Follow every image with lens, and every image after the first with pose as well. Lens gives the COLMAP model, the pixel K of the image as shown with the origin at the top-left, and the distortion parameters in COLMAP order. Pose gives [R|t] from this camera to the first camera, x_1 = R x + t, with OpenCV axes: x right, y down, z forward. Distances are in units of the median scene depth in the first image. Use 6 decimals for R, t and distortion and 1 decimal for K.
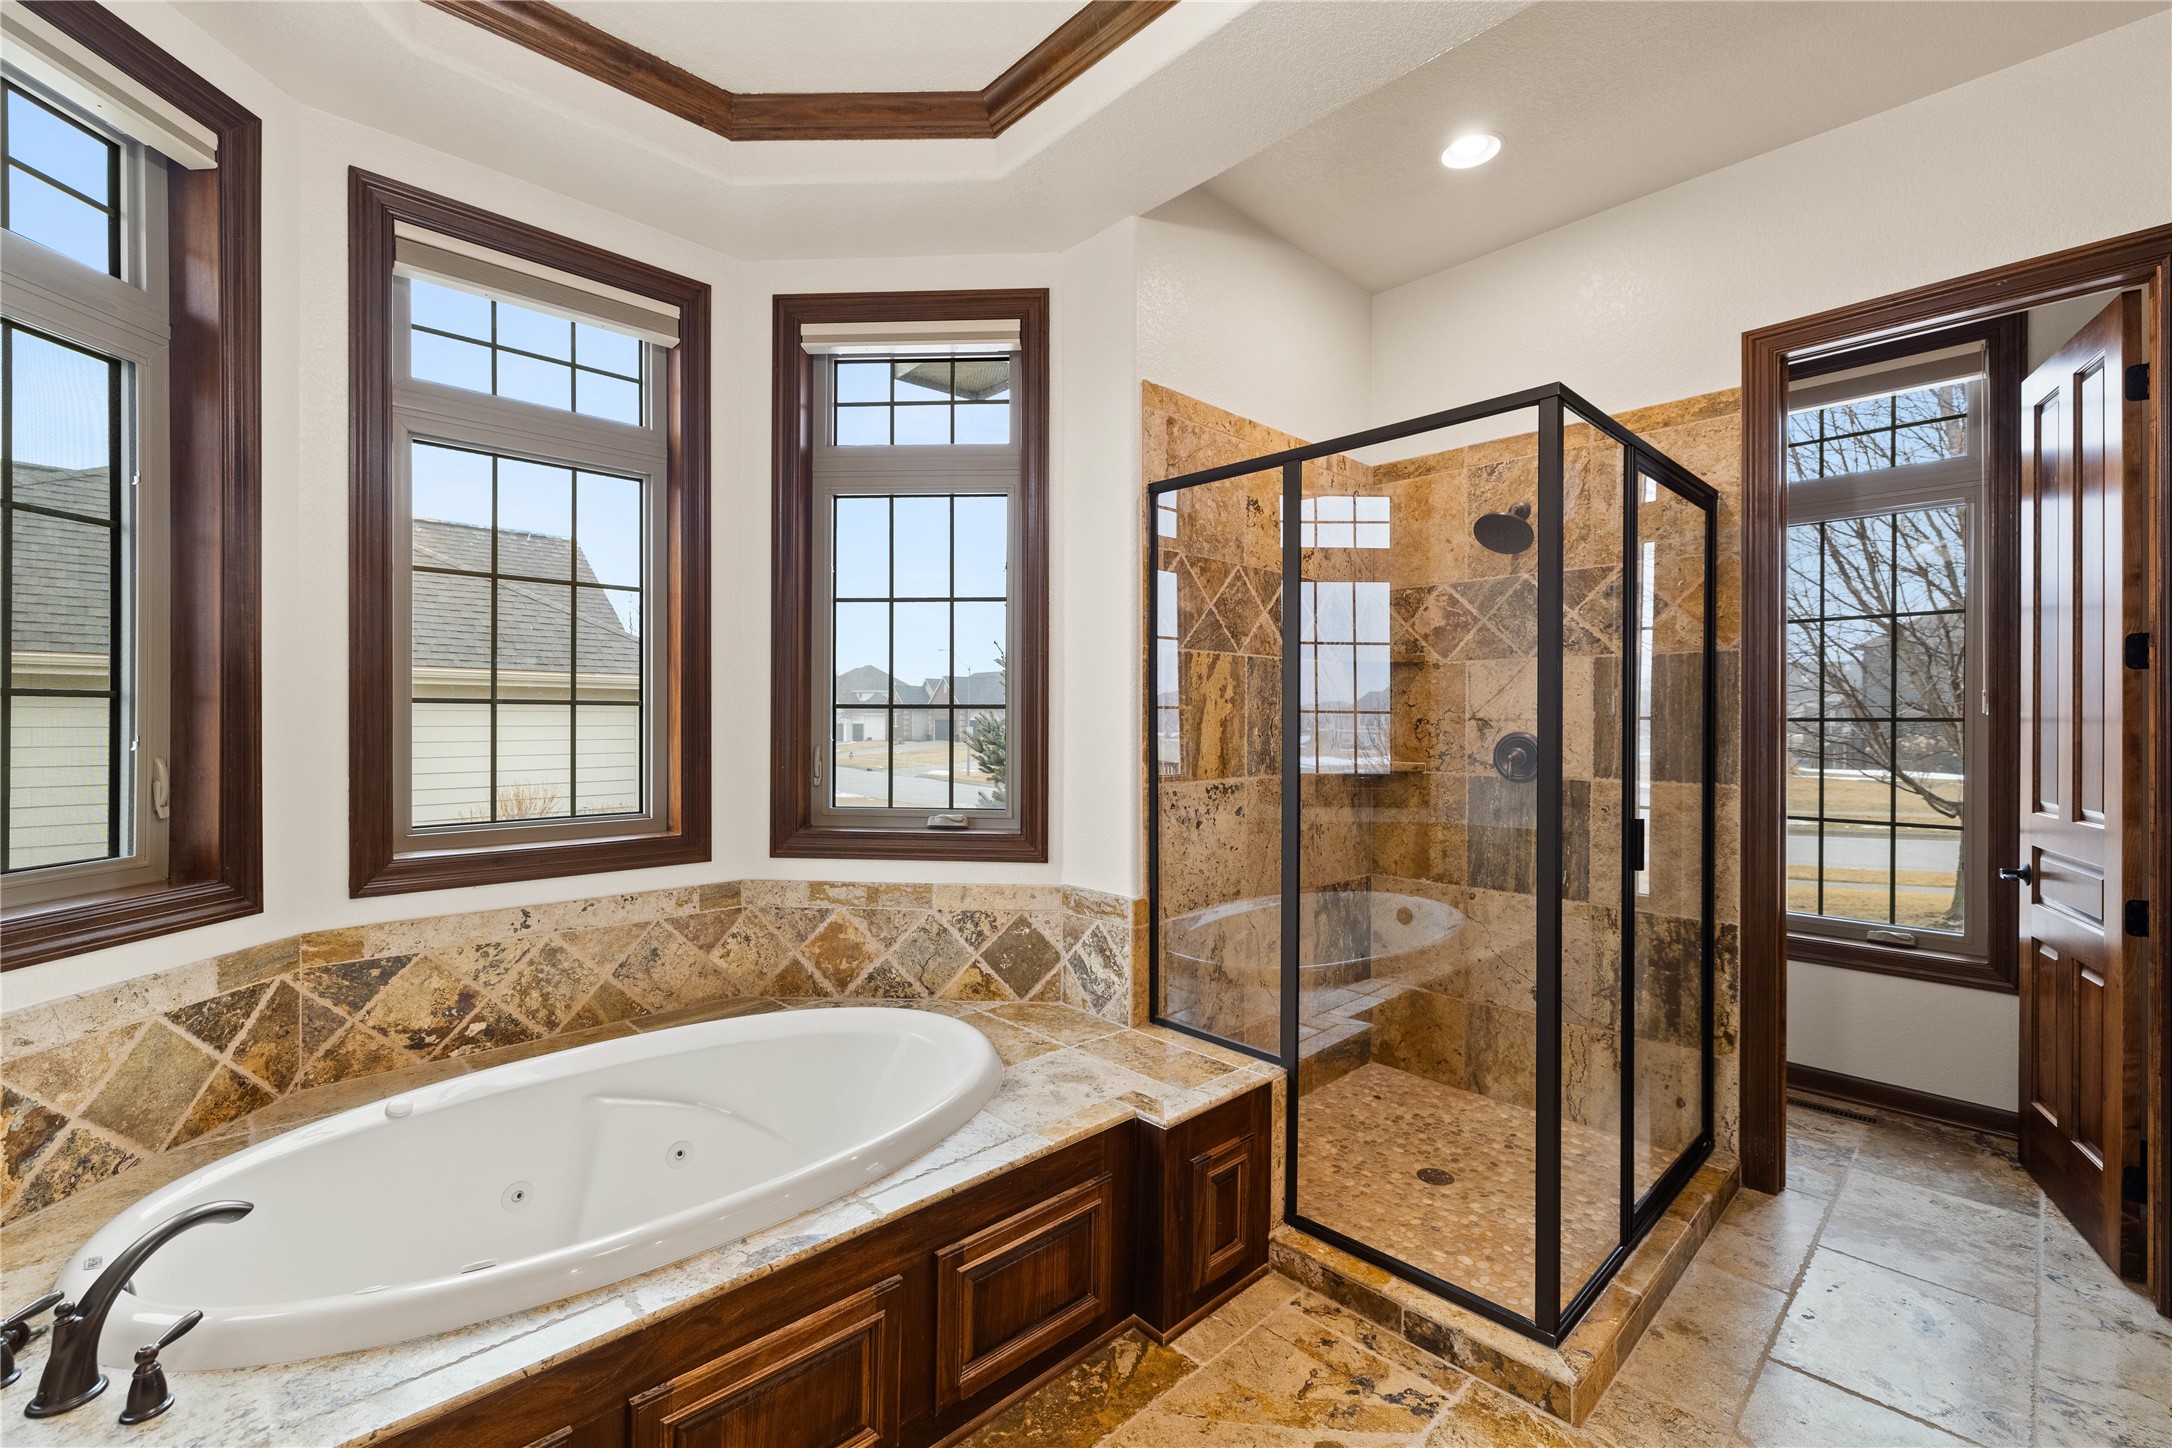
lens RADIAL K [[915.6, 0, 1056.0], [0, 915.6, 721.2], [0, 0, 1]] dist [-0.000037, -0.000205]
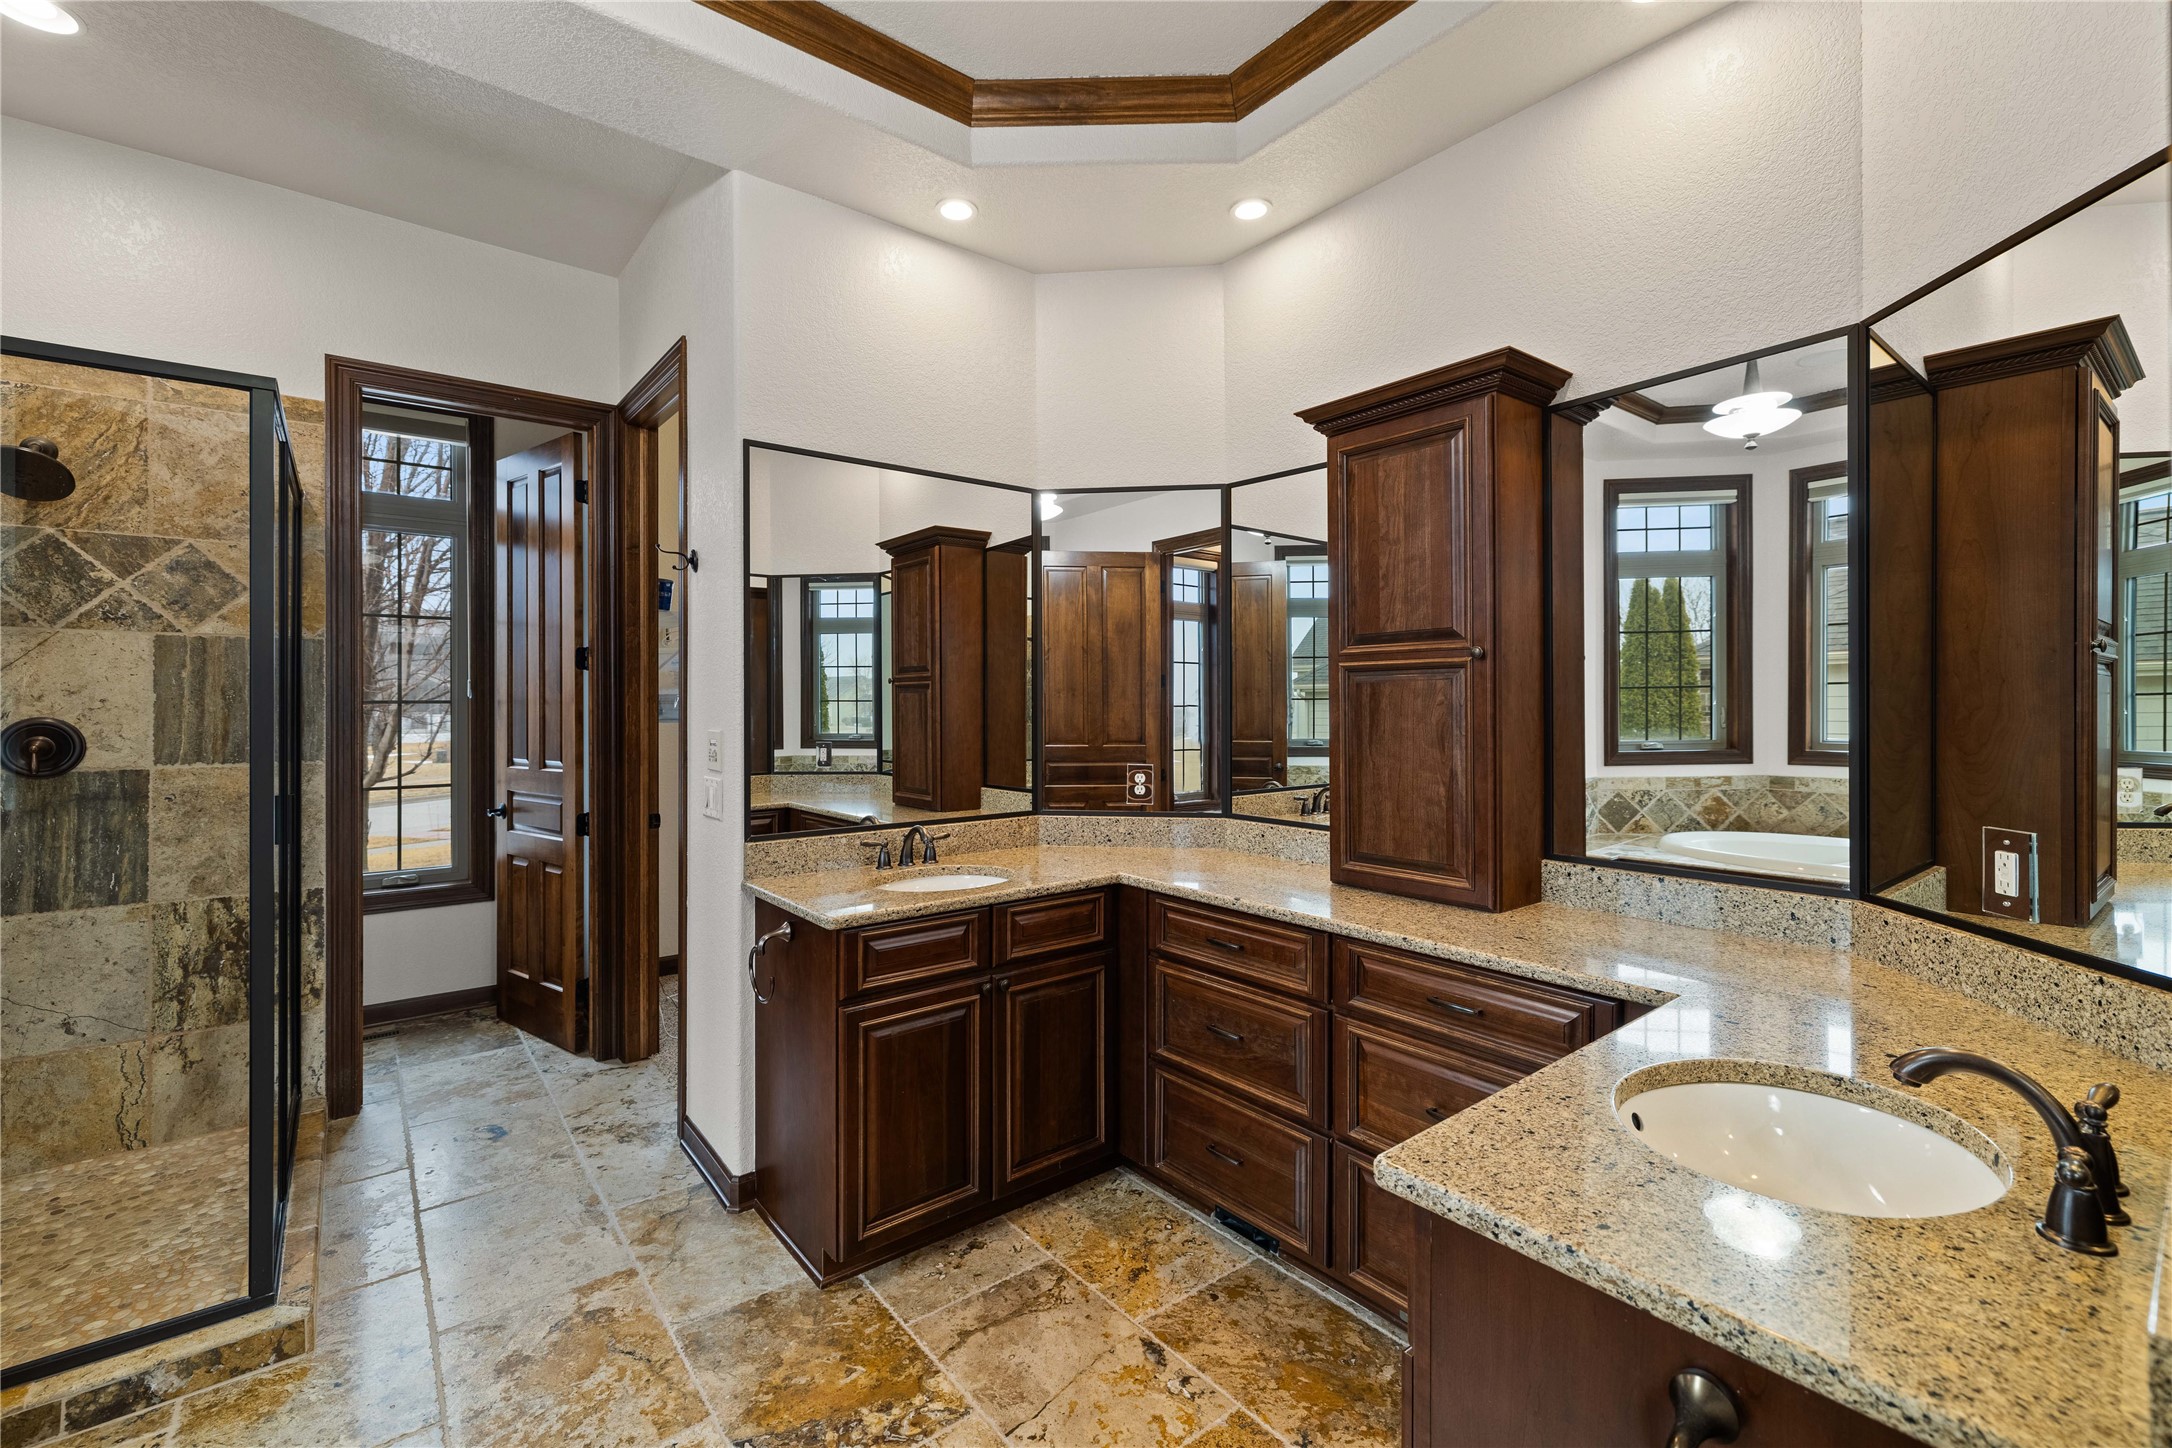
lens RADIAL K [[916.7, 0, 1080.3], [0, 916.7, 709.5], [0, 0, 1]] dist [-0.000410, -0.000100]
pose [[0.082668, -0.010957, 0.996517, -0.281041], [0.002972, 0.999938, 0.010748, -0.001676], [-0.996573, 0.002073, 0.082696, -0.003899]]
